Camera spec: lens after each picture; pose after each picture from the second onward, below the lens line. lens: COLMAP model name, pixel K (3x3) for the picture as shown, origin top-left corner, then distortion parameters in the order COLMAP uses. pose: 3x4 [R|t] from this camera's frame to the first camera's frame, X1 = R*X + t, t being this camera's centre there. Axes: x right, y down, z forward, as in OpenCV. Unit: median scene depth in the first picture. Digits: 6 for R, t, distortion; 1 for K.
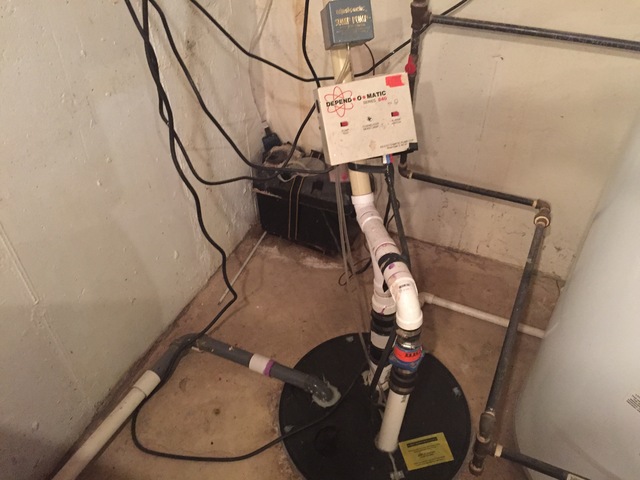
lens RADIAL K [[547.0, 0, 319.6], [0, 547.0, 239.3], [0, 0, 1]] dist [0.013459, -0.000628]
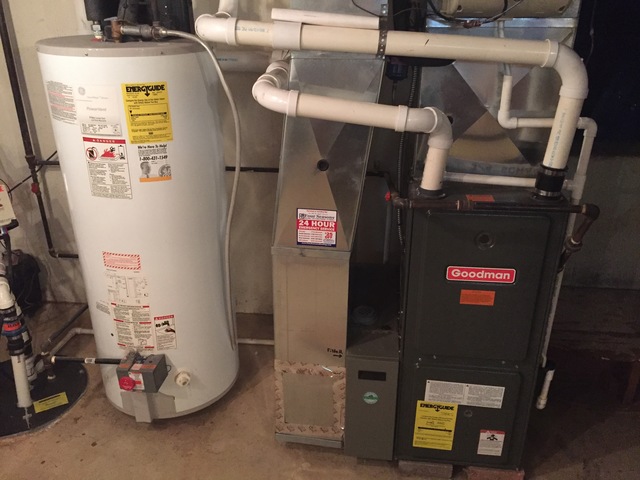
lens RADIAL K [[547.0, 0, 320.0], [0, 547.0, 241.6], [0, 0, 1]] dist [0.013459, -0.000628]
pose [[0.951041, -0.117577, 0.285826, 0.547882], [0.199969, 0.939240, -0.279001, 0.556392], [-0.235655, 0.322497, 0.916767, -0.840817]]
